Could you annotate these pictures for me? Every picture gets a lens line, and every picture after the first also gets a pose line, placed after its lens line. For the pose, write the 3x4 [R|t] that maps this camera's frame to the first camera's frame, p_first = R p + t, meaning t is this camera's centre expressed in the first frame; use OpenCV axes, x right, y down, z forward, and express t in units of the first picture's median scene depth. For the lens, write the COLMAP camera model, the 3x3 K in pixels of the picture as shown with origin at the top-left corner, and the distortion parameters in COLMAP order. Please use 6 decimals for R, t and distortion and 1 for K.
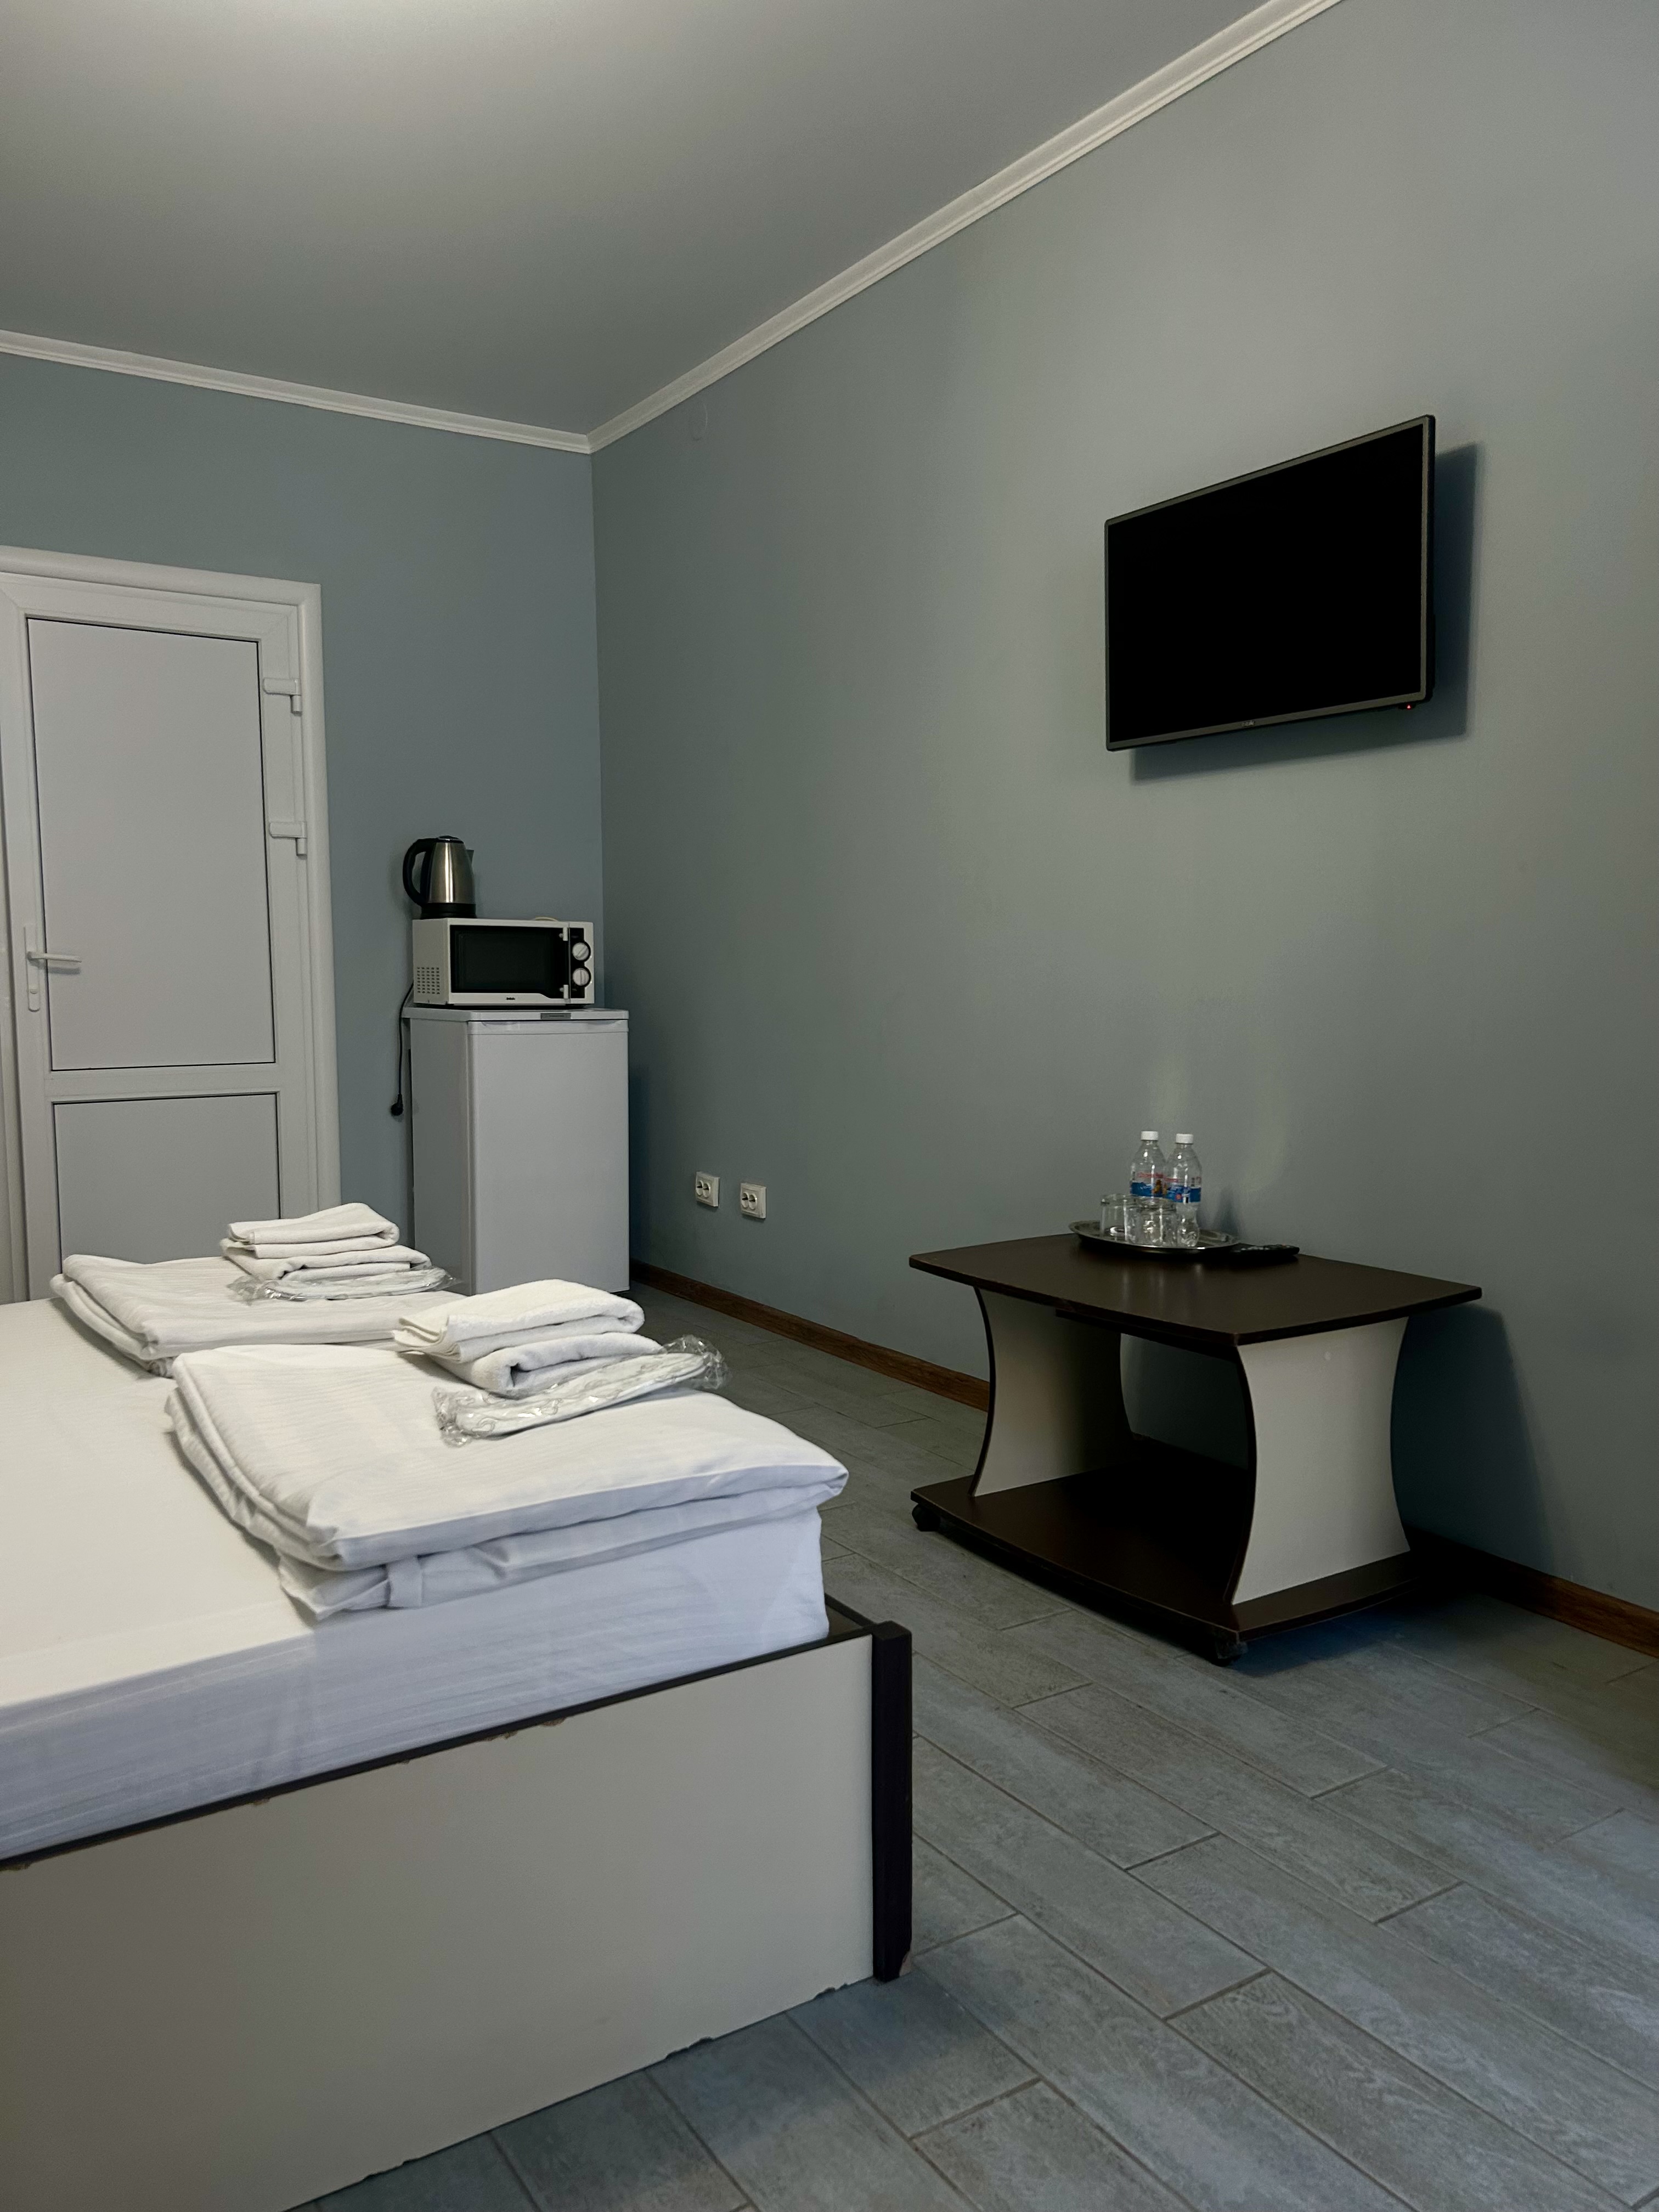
lens RADIAL K [[1660.3, 0, 832.3], [0, 1660.3, 1101.9], [0, 0, 1]] dist [0.020452, -0.034058]
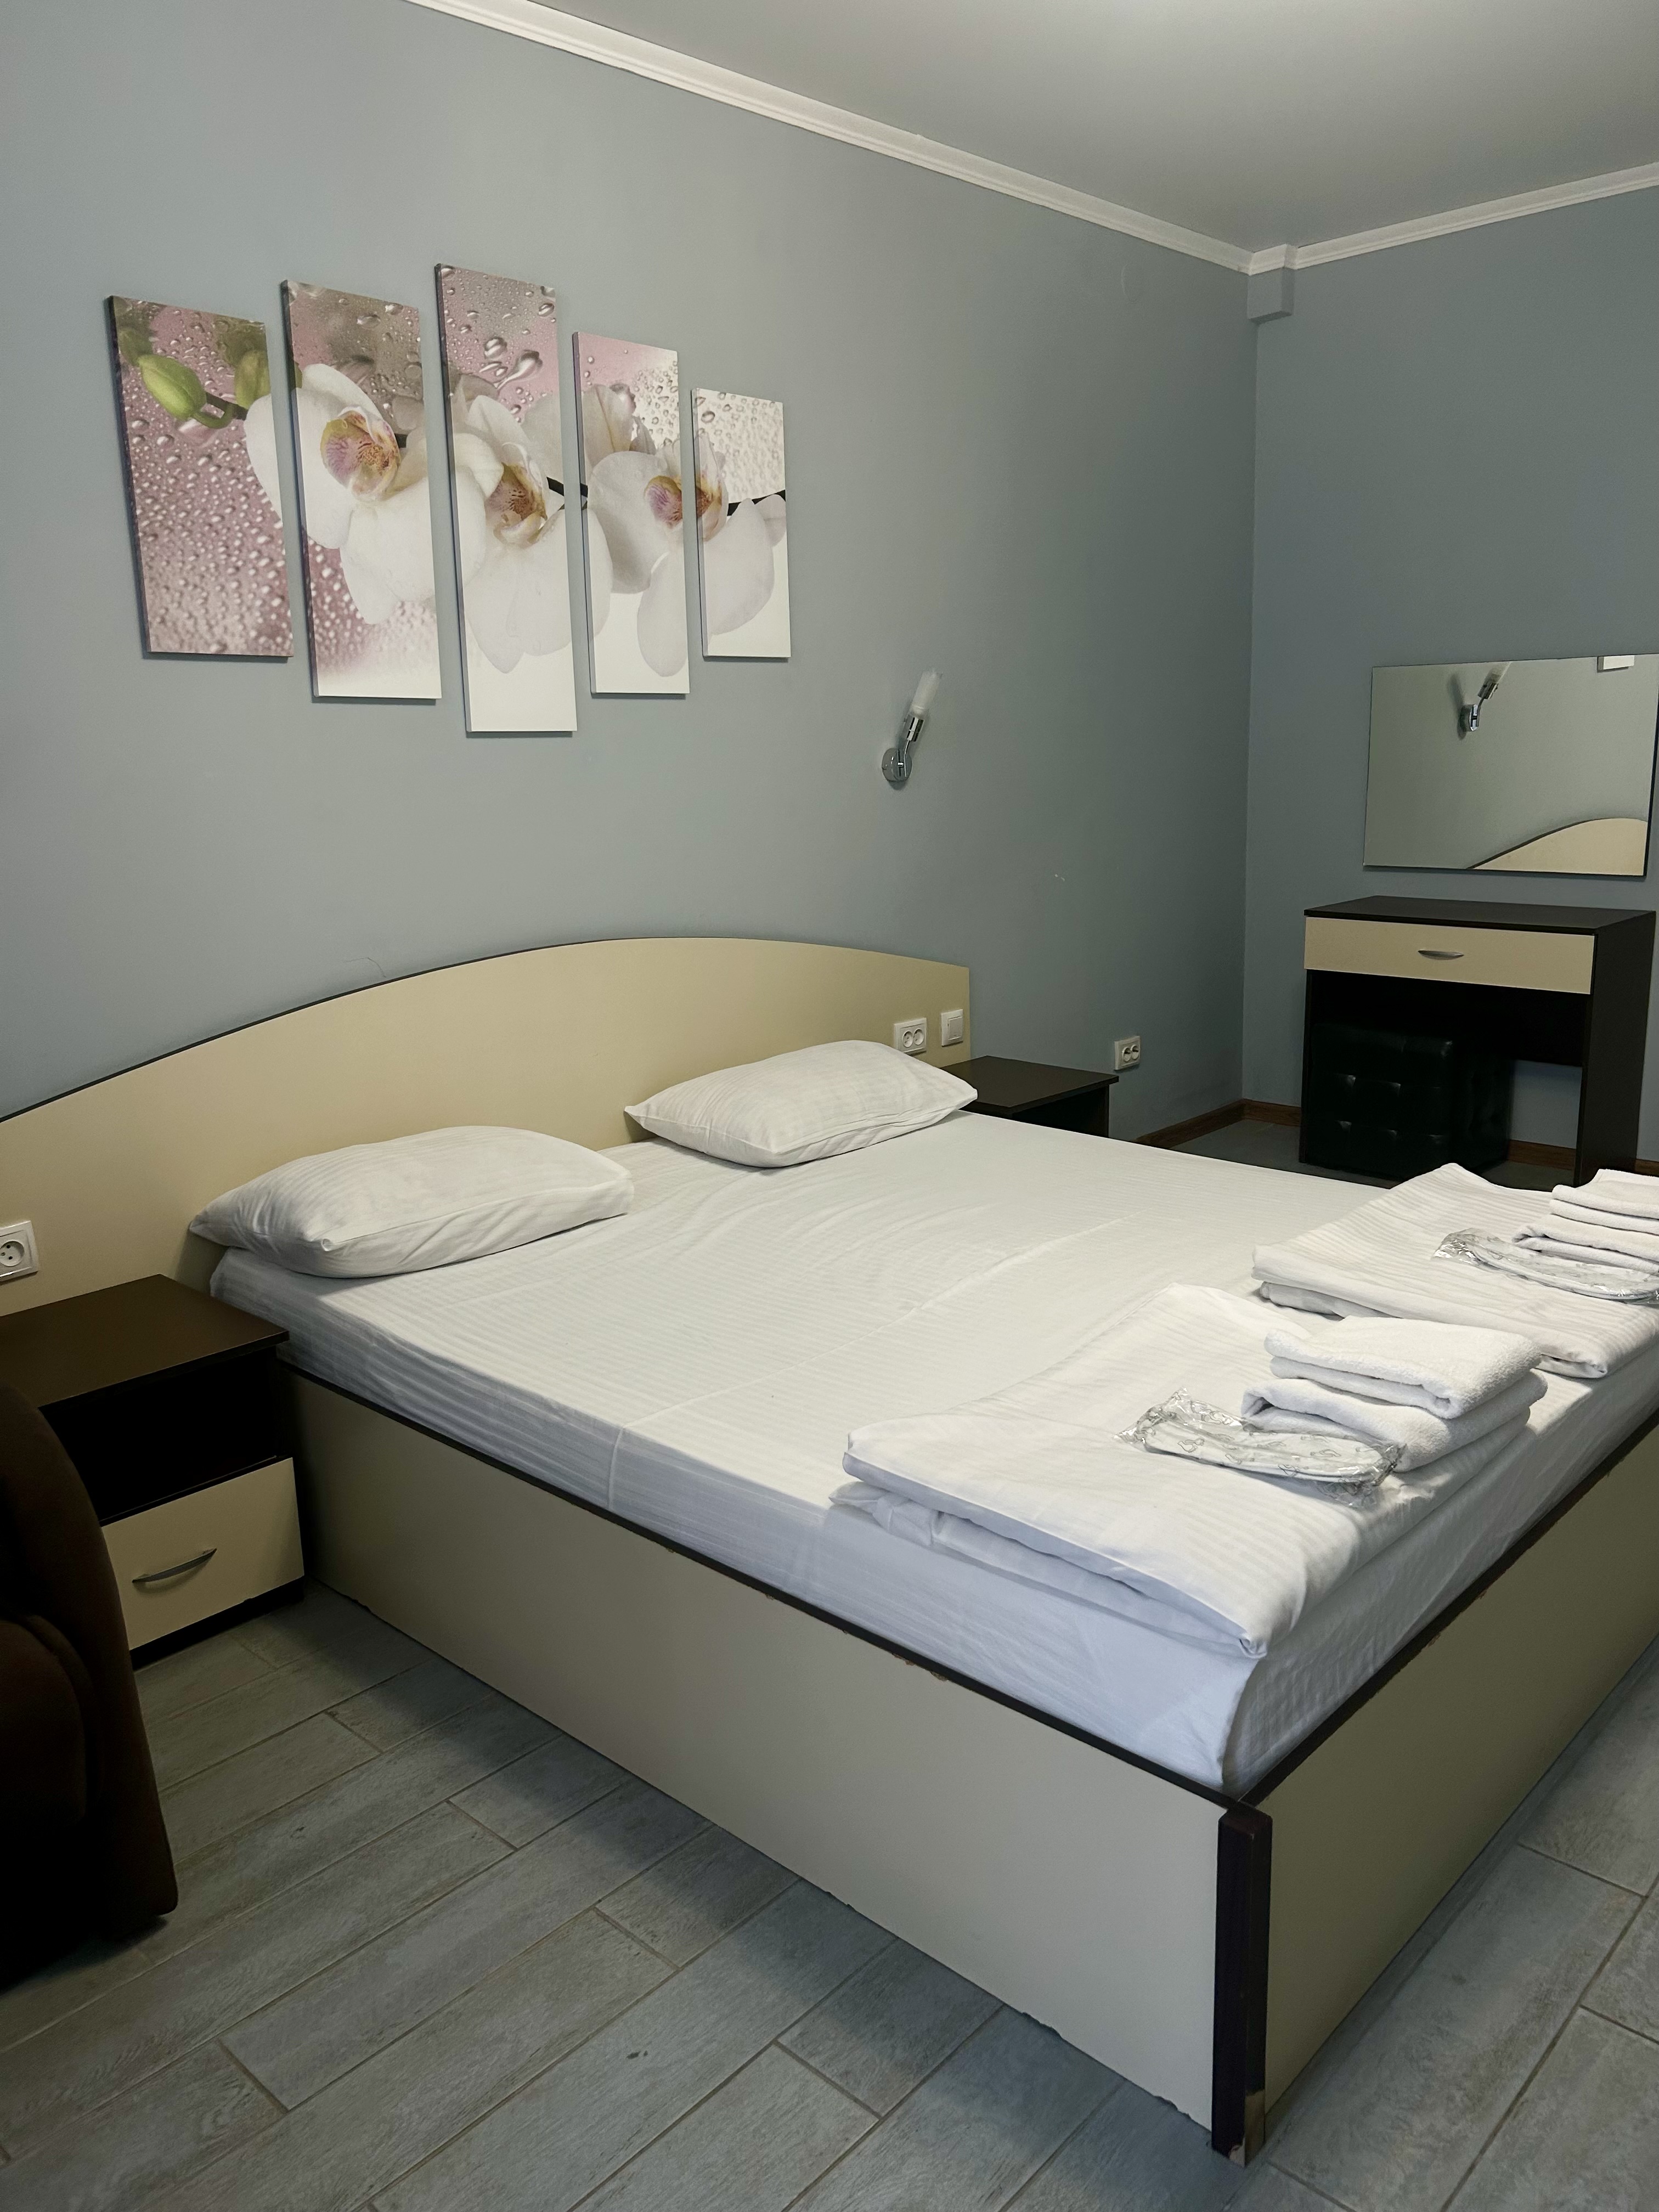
lens RADIAL K [[1660.3, 0, 833.1], [0, 1660.3, 1094.1], [0, 0, 1]] dist [0.020452, -0.034058]
pose [[0.242729, 0.210090, -0.947072, 0.803851], [-0.058656, 0.977660, 0.201842, -0.256168], [0.968319, 0.006558, 0.249630, 0.584123]]
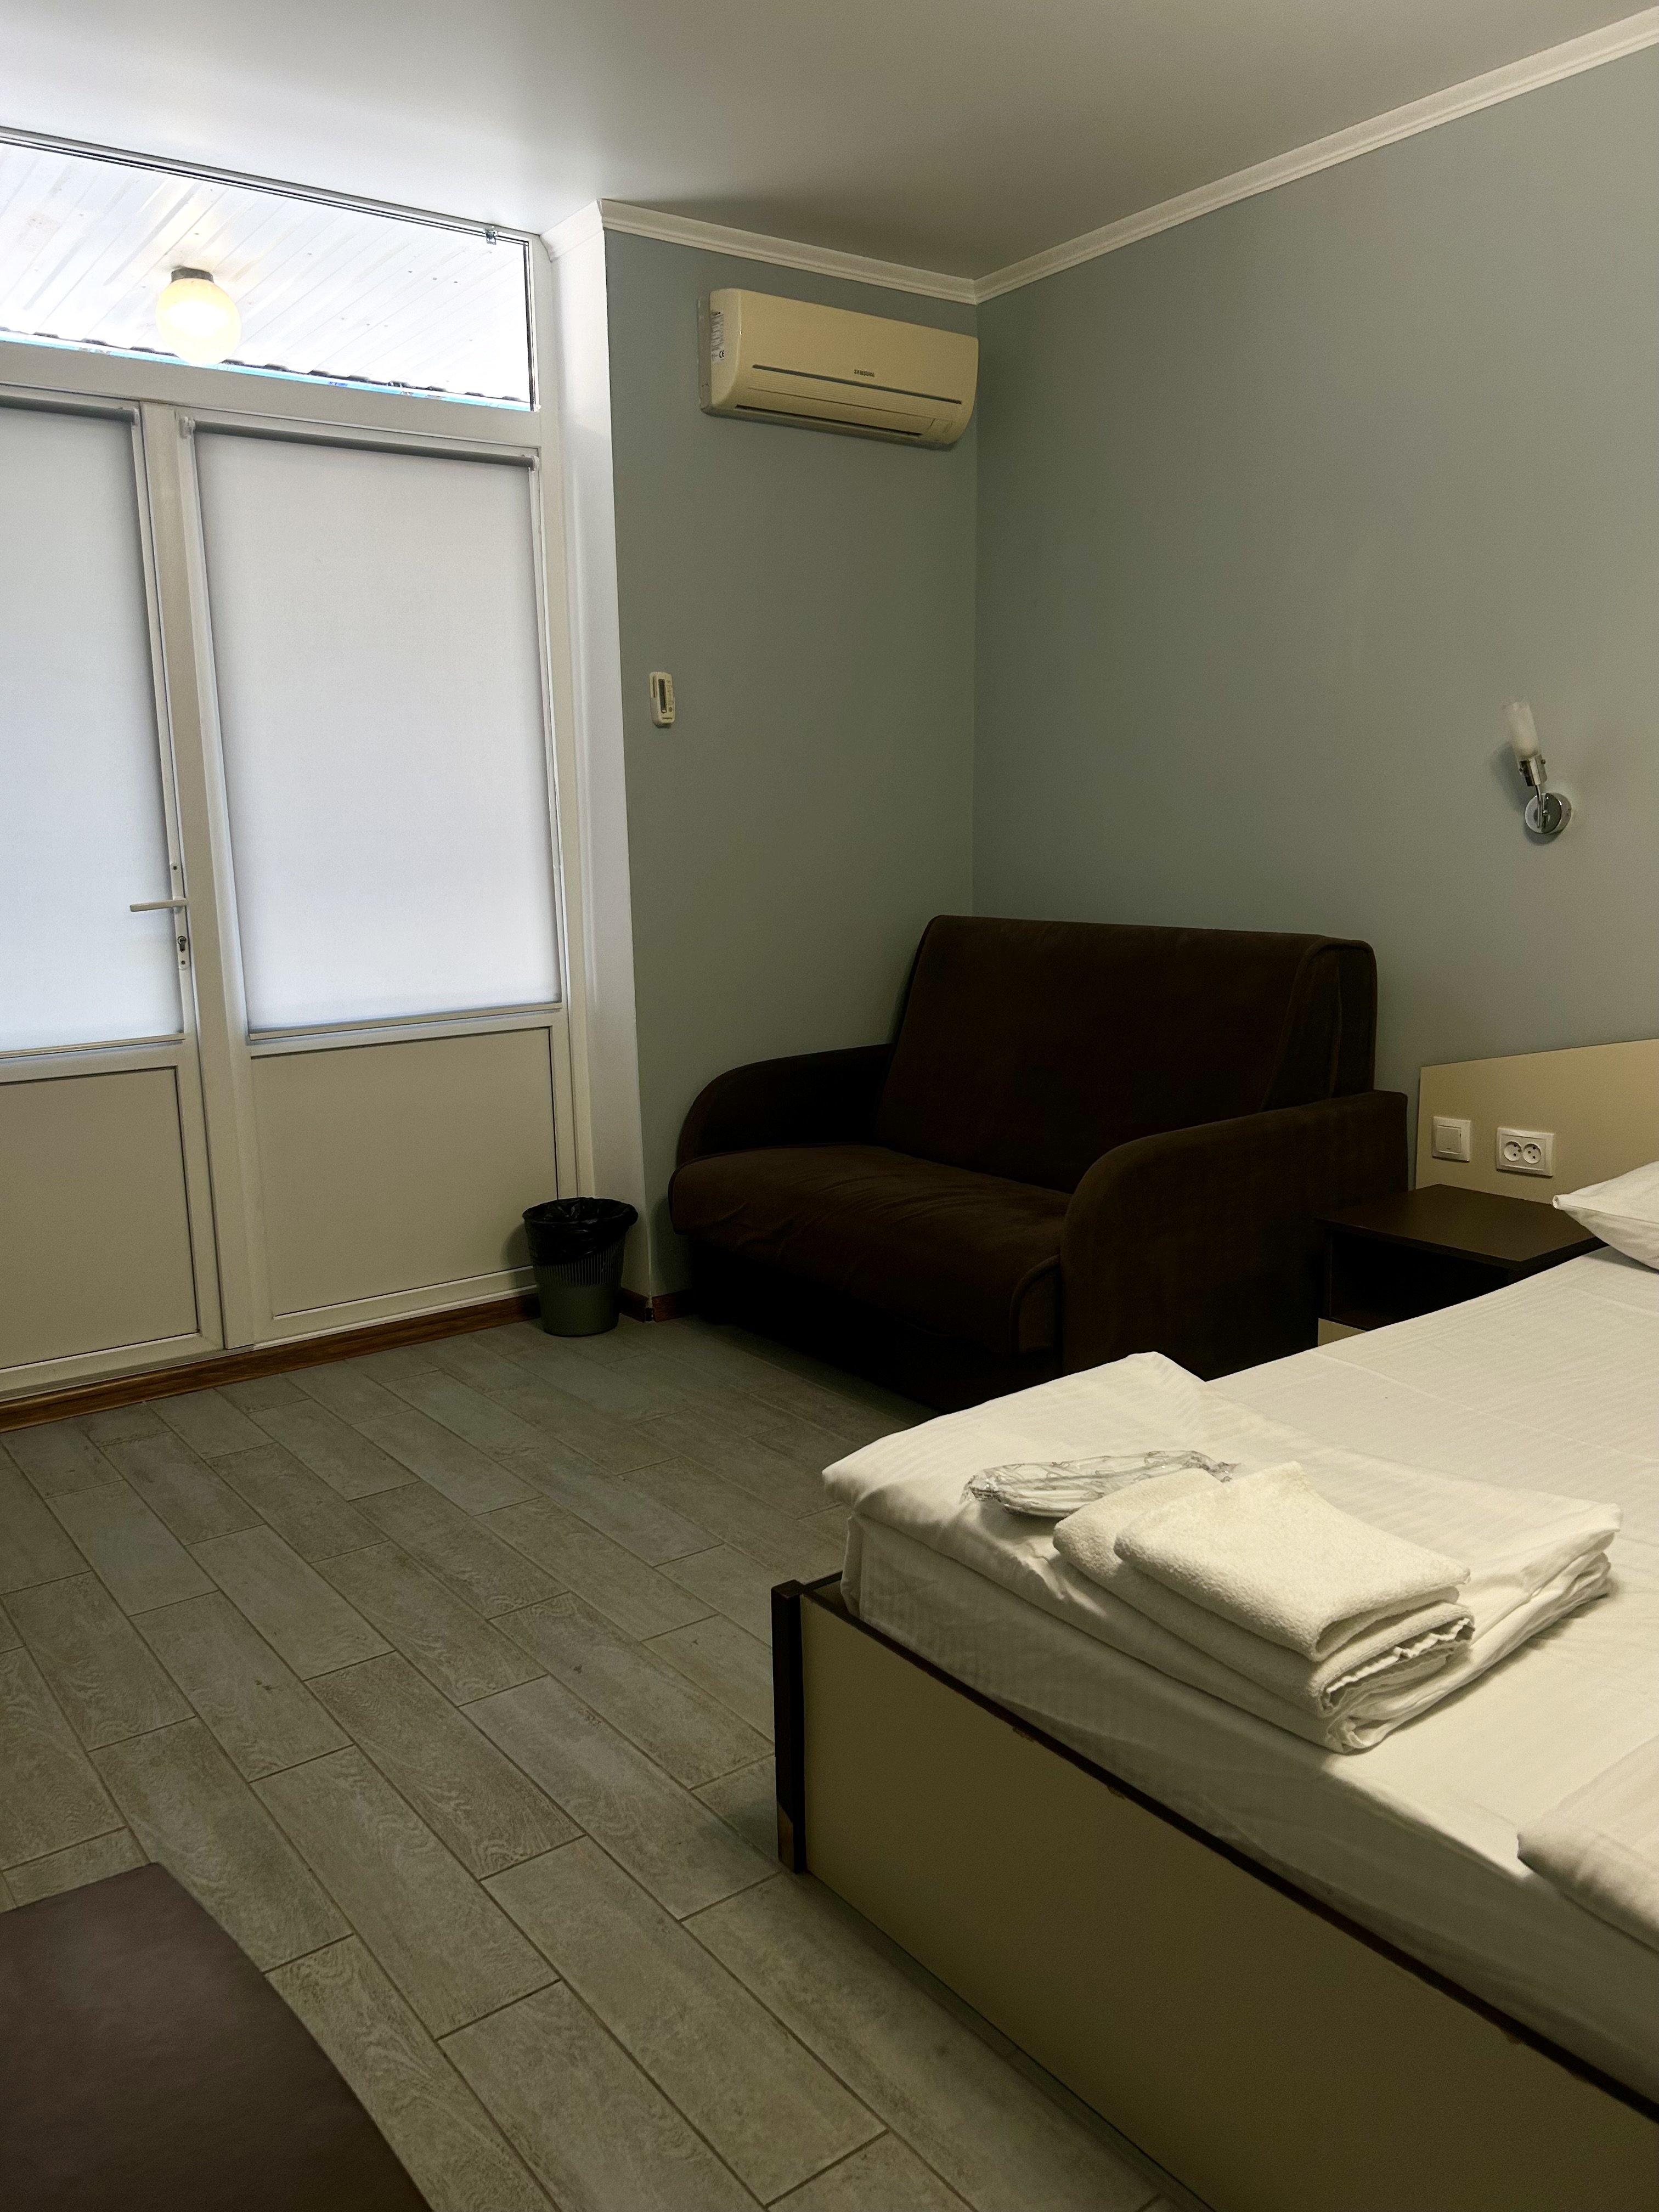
lens RADIAL K [[1660.3, 0, 835.1], [0, 1660.3, 1104.5], [0, 0, 1]] dist [0.020452, -0.034058]
pose [[-0.996865, 0.035398, -0.070762, 0.078535], [0.015226, 0.963449, 0.267460, -0.356859], [0.077643, 0.265544, -0.960967, 2.182409]]
